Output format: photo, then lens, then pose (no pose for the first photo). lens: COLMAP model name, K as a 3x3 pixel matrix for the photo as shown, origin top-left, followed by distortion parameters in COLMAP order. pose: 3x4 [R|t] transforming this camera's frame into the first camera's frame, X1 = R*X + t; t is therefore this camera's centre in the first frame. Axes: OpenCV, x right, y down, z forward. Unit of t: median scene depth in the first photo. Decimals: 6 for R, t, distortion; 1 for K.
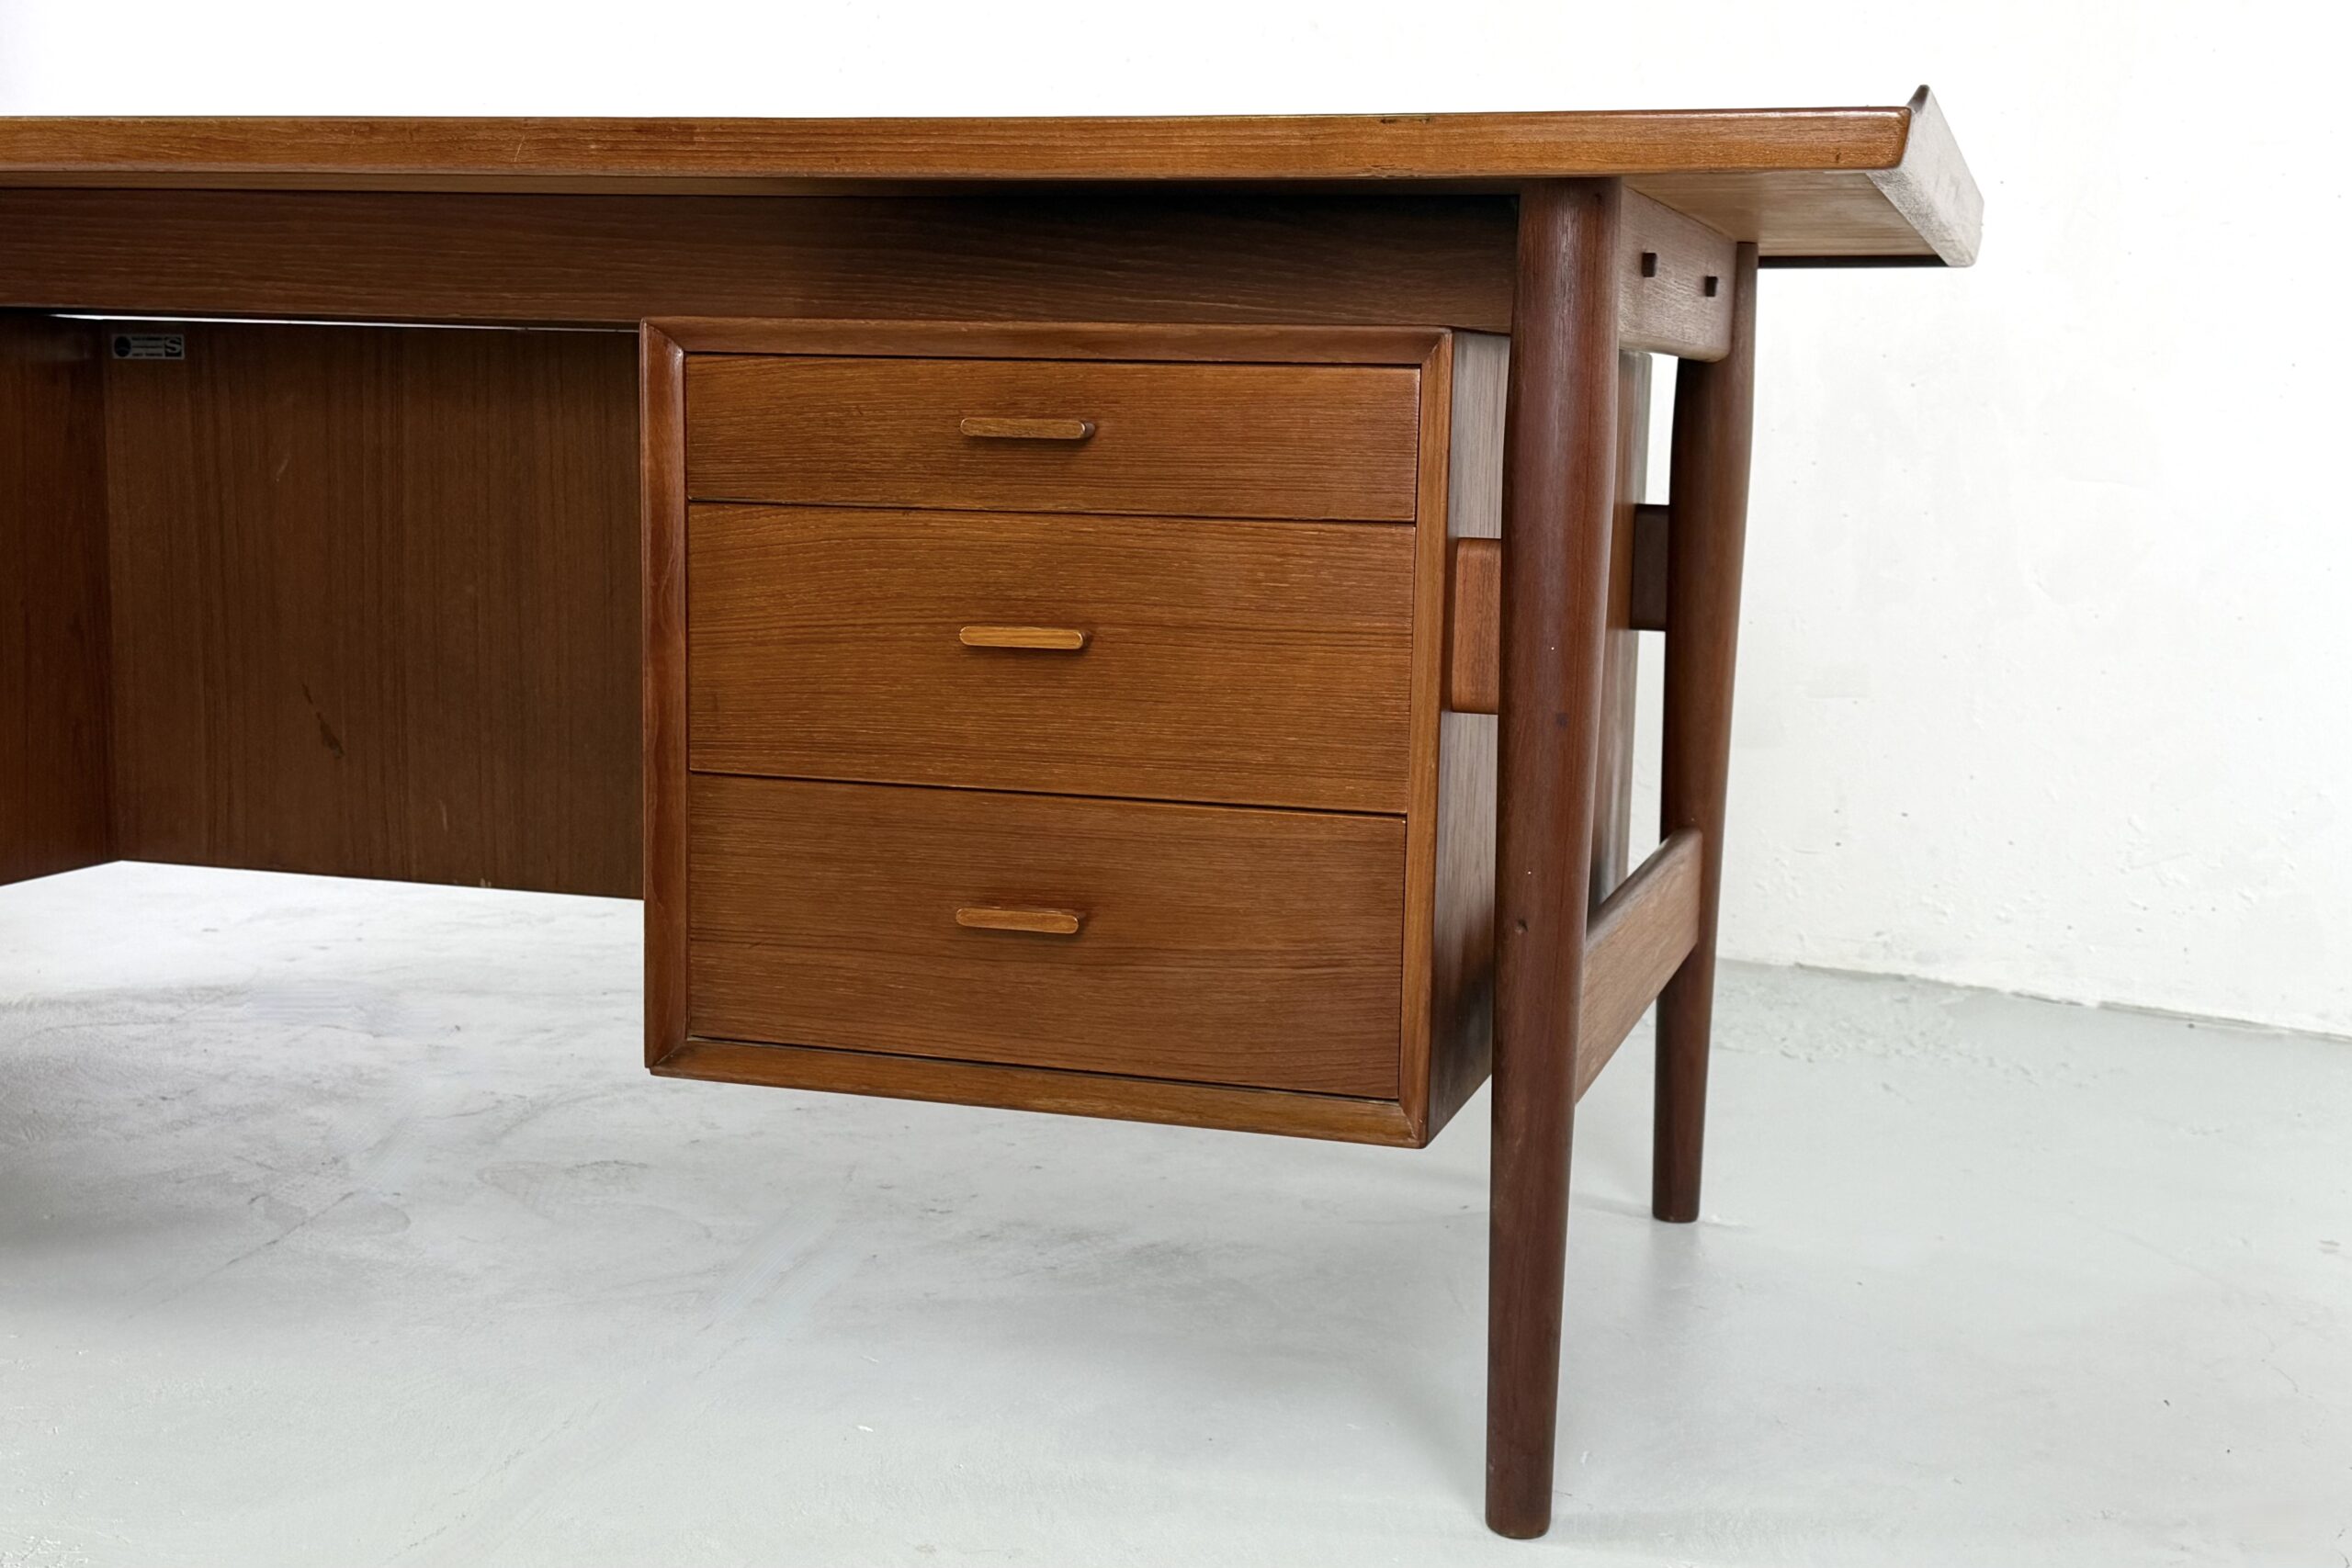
lens RADIAL K [[2757.8, 0, 1190.7], [0, 2757.8, 794.4], [0, 0, 1]] dist [0.124265, 0.000000]
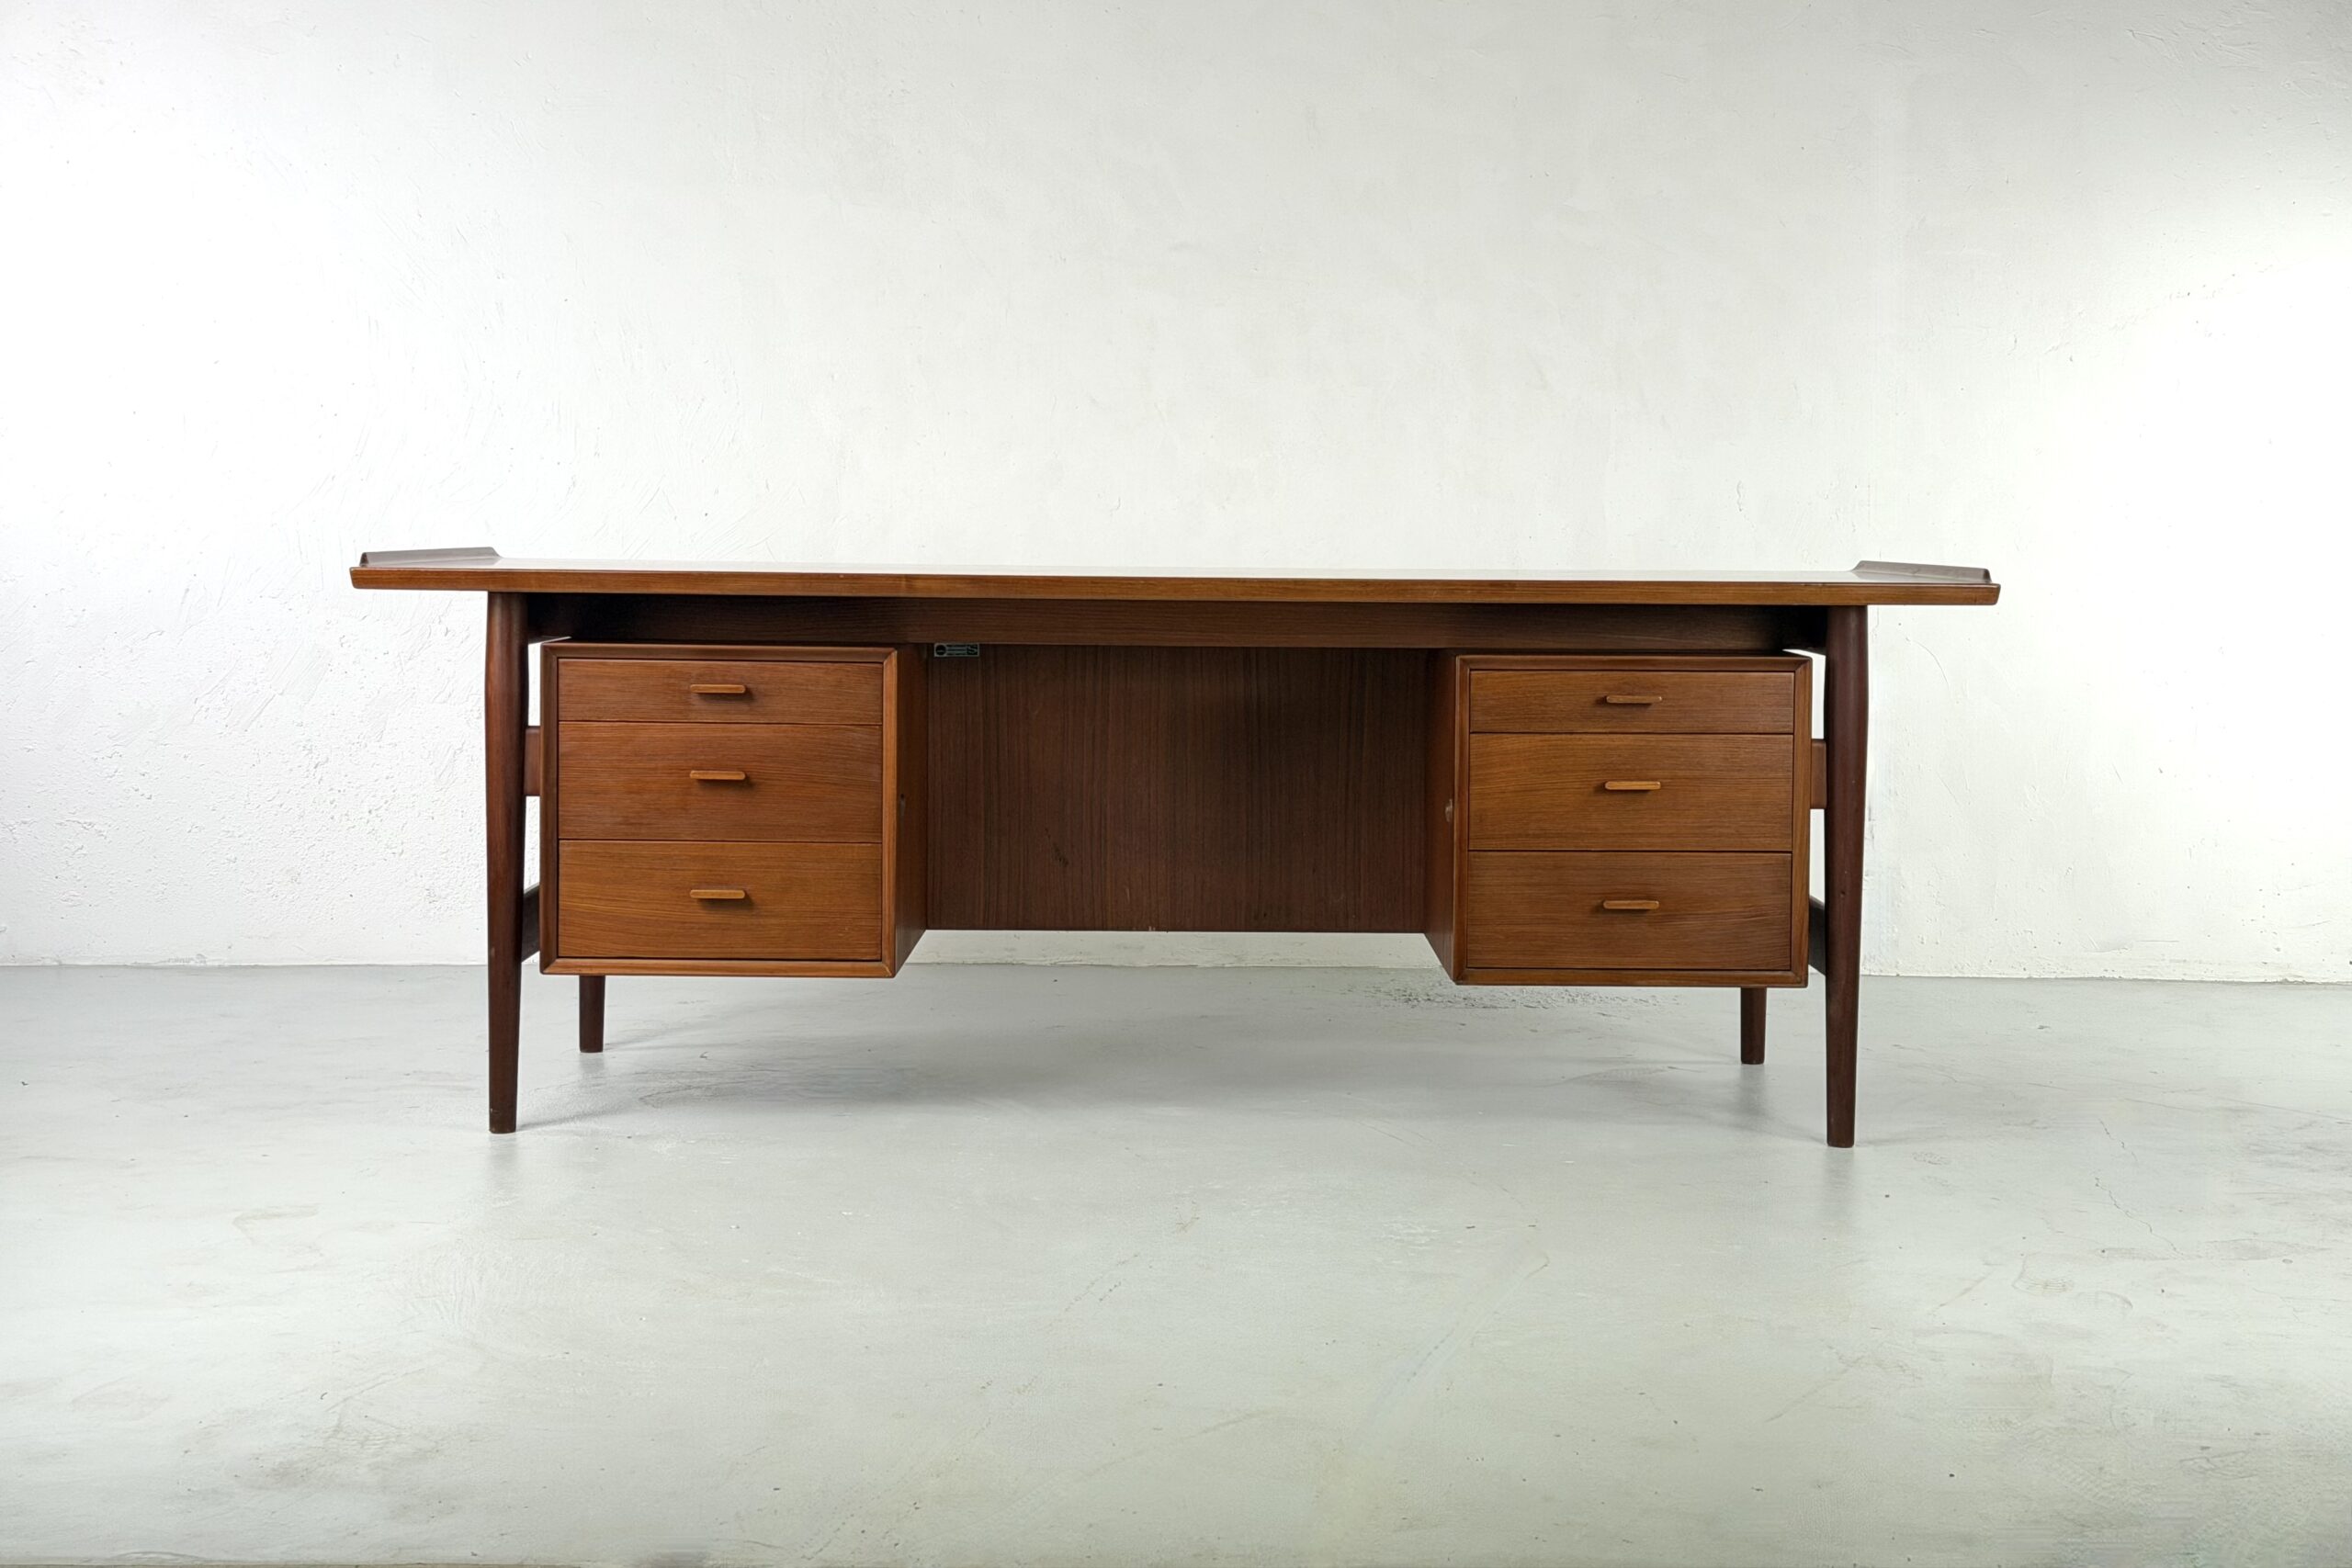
lens RADIAL K [[3227.8, 0, 1176.4], [0, 3227.8, 763.1], [0, 0, 1]] dist [0.143270, 0.000000]
pose [[0.959007, -0.038802, 0.280712, -1.202759], [0.054263, 0.997395, -0.047516, 0.035083], [-0.278138, 0.060801, 0.958615, -1.550421]]
